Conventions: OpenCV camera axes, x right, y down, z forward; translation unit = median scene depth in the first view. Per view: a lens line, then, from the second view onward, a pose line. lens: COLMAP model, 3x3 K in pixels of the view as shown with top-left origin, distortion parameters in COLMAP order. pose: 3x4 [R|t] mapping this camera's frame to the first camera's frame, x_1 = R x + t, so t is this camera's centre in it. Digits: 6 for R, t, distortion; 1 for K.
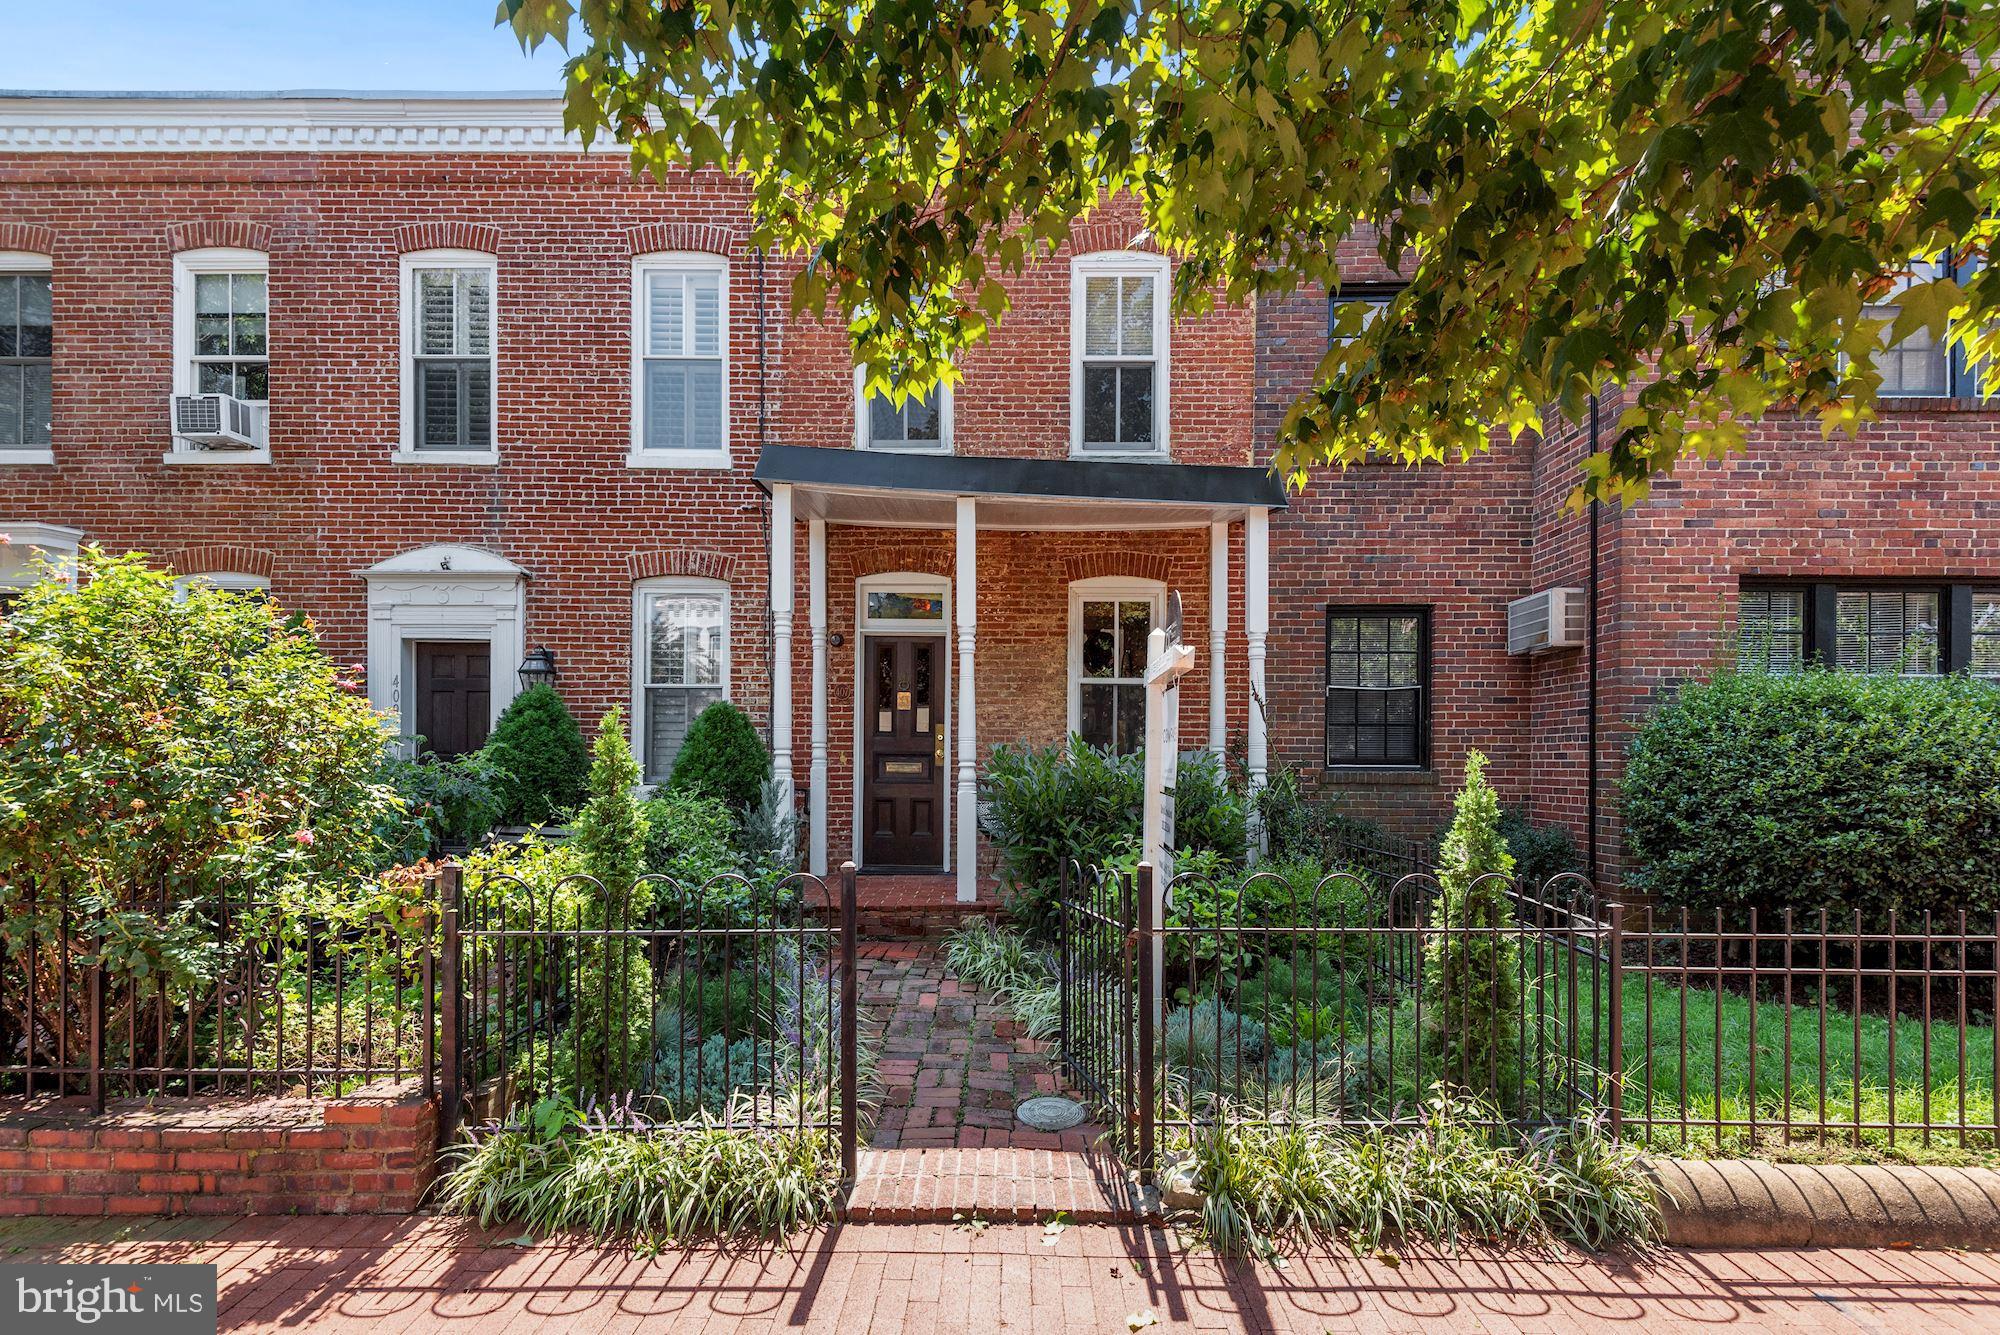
lens RADIAL K [[923.8, 0, 1003.9], [0, 923.8, 762.4], [0, 0, 1]] dist [0.023271, -0.009978]
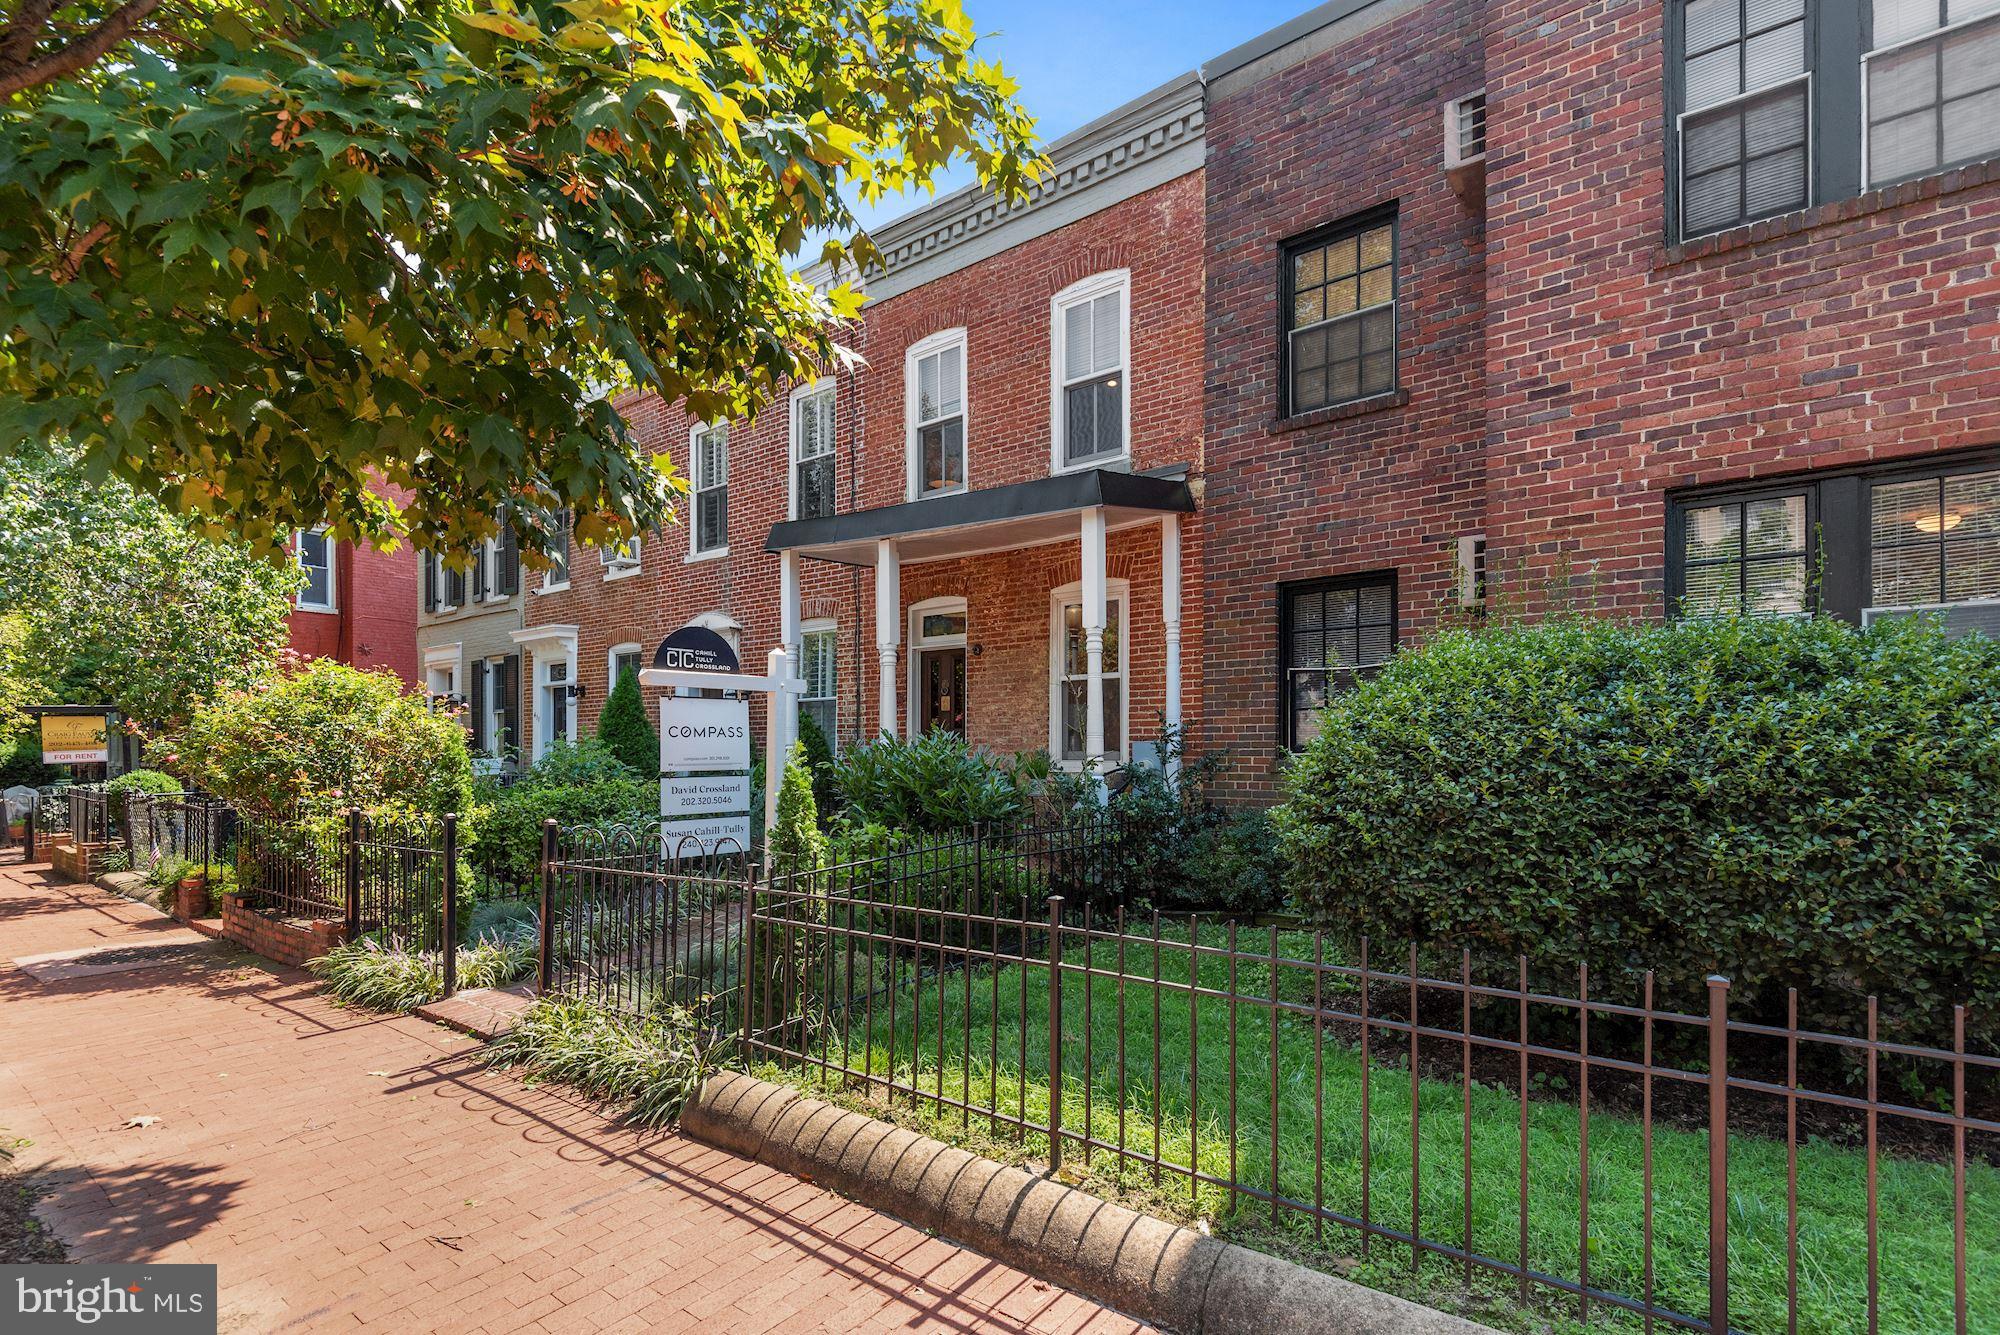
lens RADIAL K [[900.0, 0, 1002.8], [0, 900.0, 750.1], [0, 0, 1]] dist [0.035127, -0.021284]
pose [[0.810556, -0.011146, -0.585556, 0.650662], [0.006425, 0.999928, -0.010139, 0.007007], [0.585626, 0.004456, 0.810569, 0.094026]]
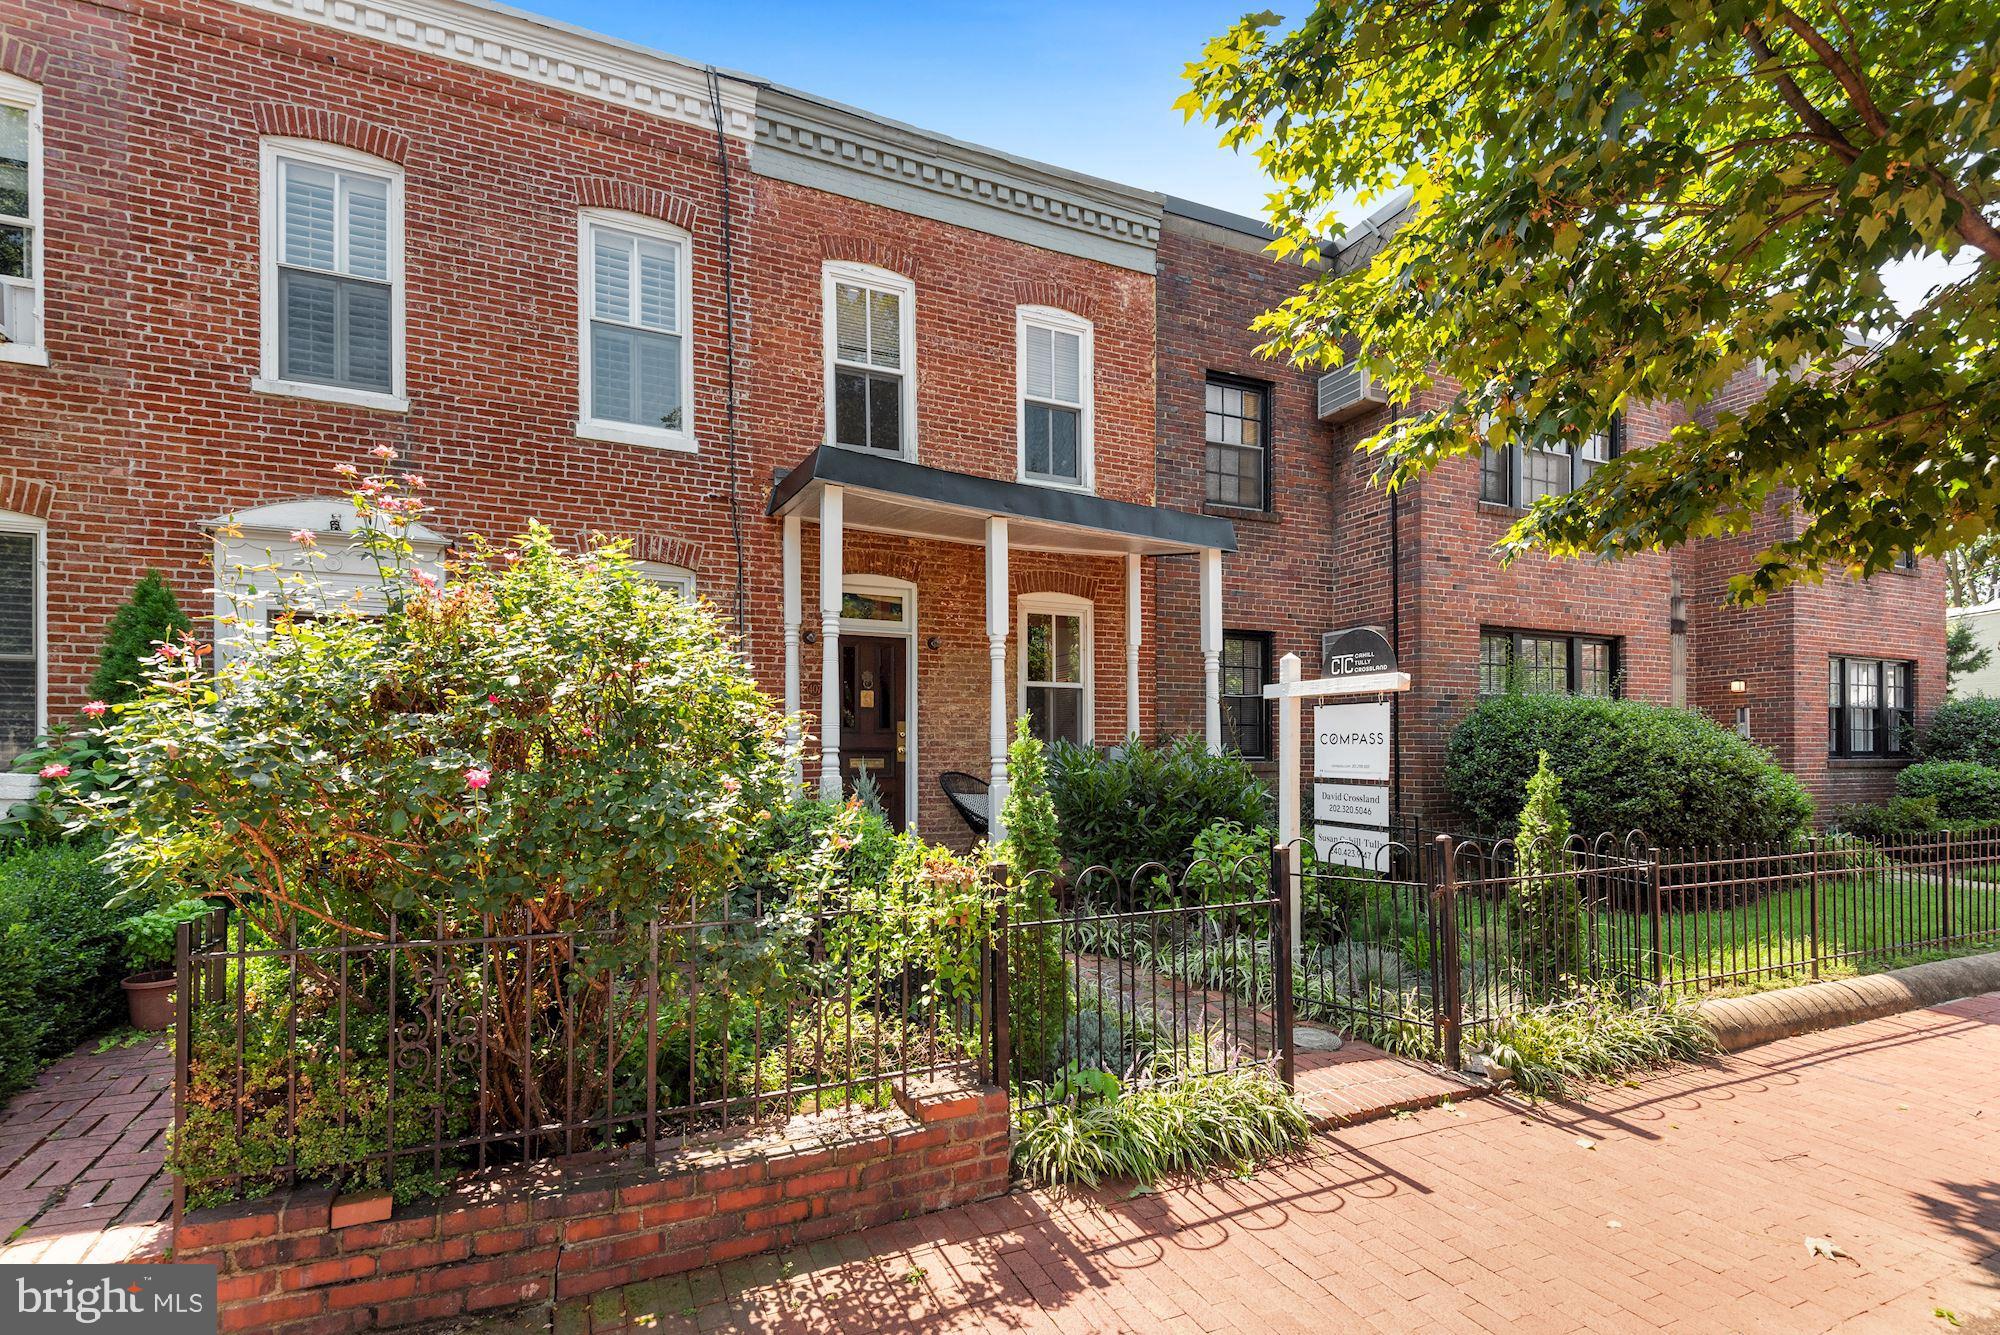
lens RADIAL K [[901.1, 0, 995.3], [0, 901.1, 745.4], [0, 0, 1]] dist [0.020545, -0.010455]
pose [[0.909876, -0.003059, 0.414869, -0.402201], [0.006052, 0.999964, -0.005901, -0.007625], [-0.414836, 0.007880, 0.909862, 0.025288]]
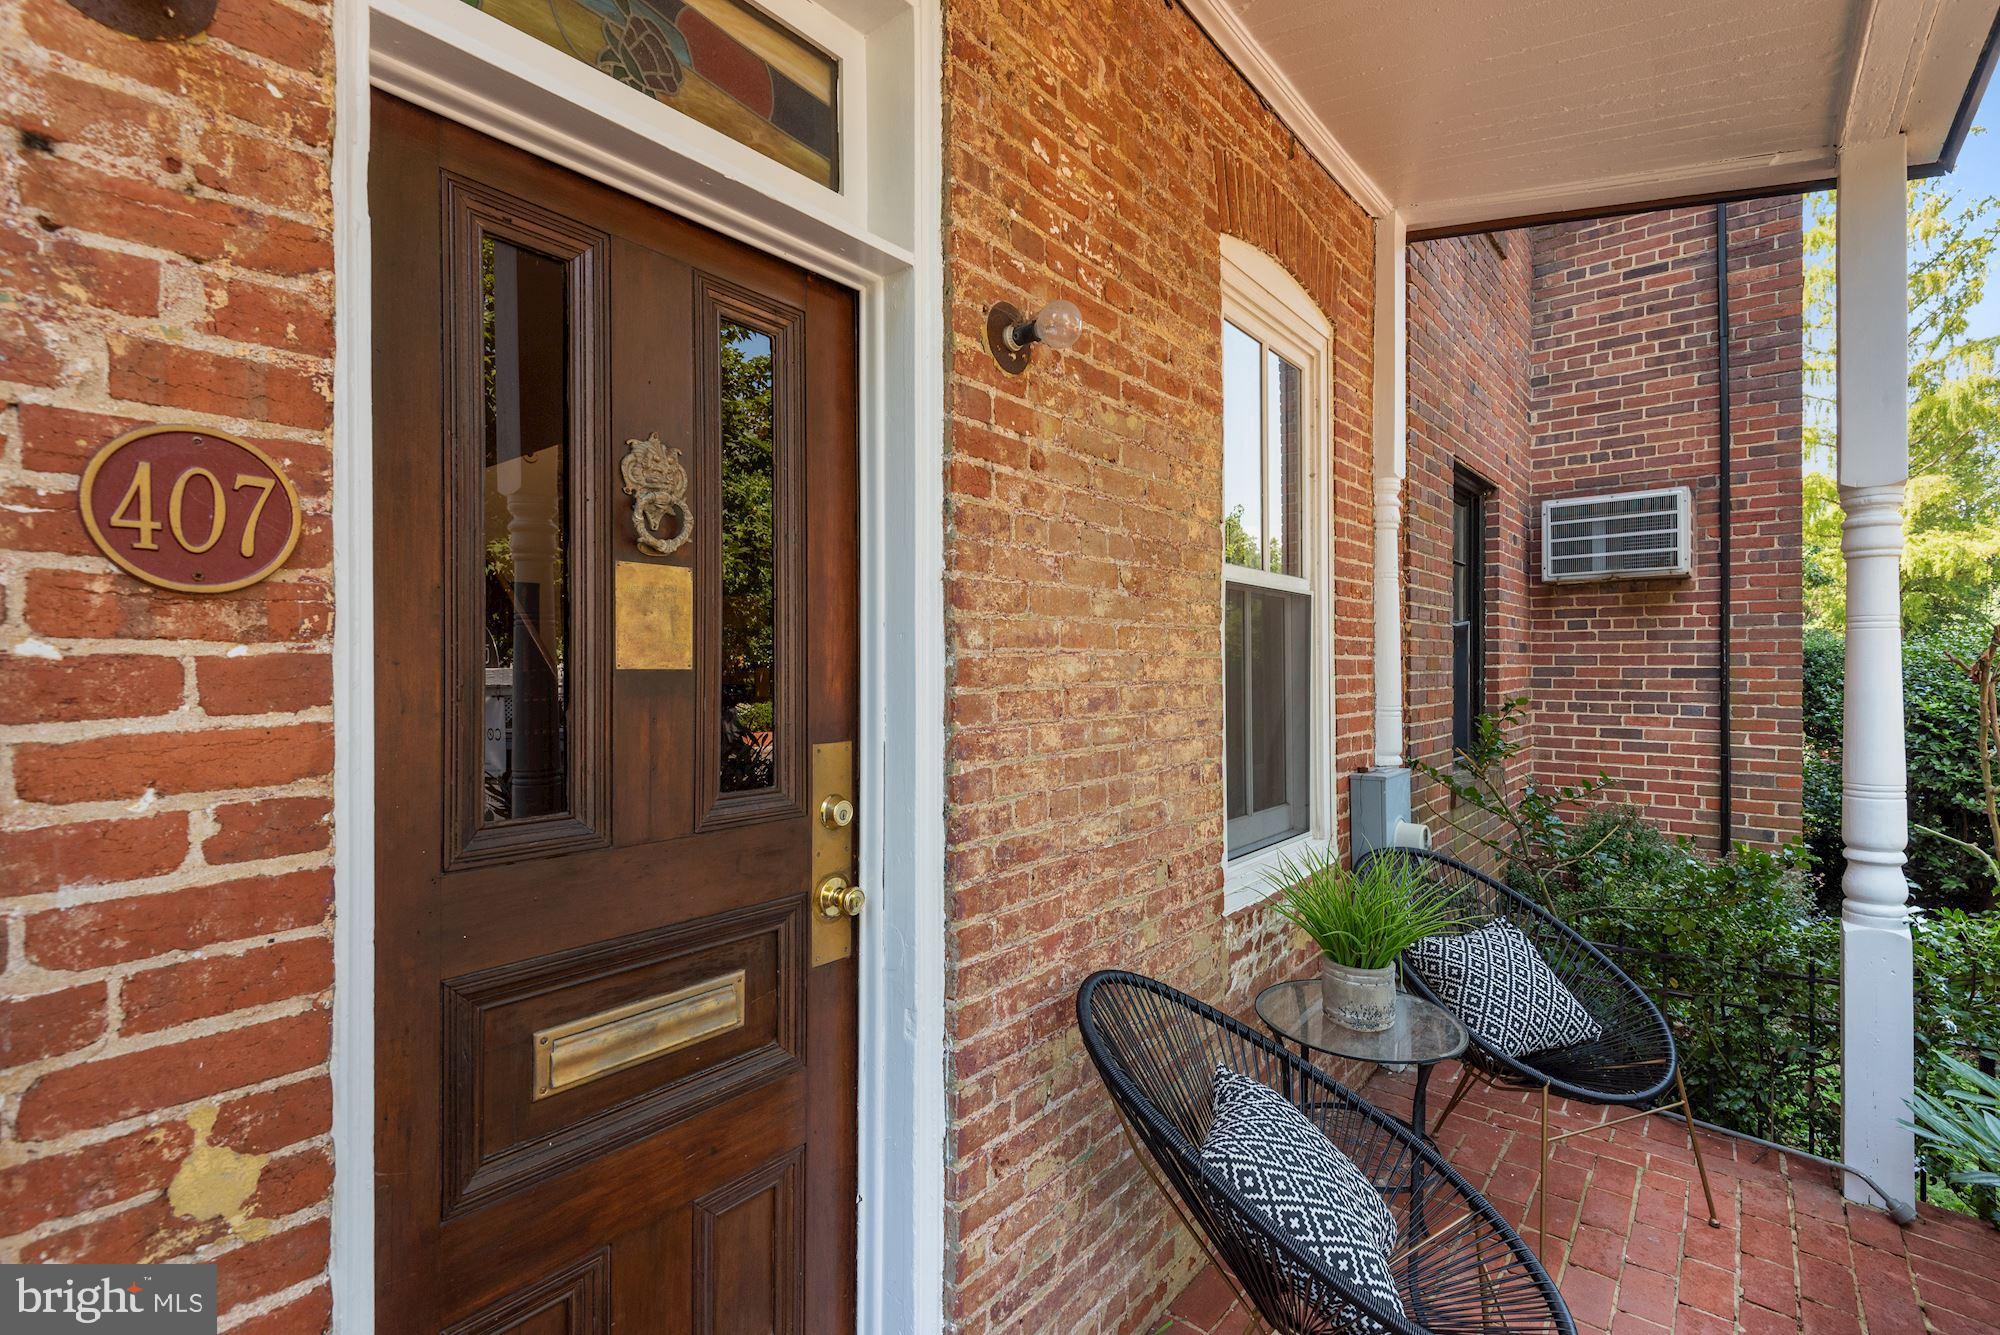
lens RADIAL K [[906.3, 0, 1000.0], [0, 906.3, 667.5], [0, 0, 1]] dist [0.001392, 0.000059]
pose [[0.625153, -0.010559, 0.780431, -0.196005], [0.006855, 0.999944, 0.008037, -0.059458], [-0.780472, 0.000325, 0.625191, 0.869743]]
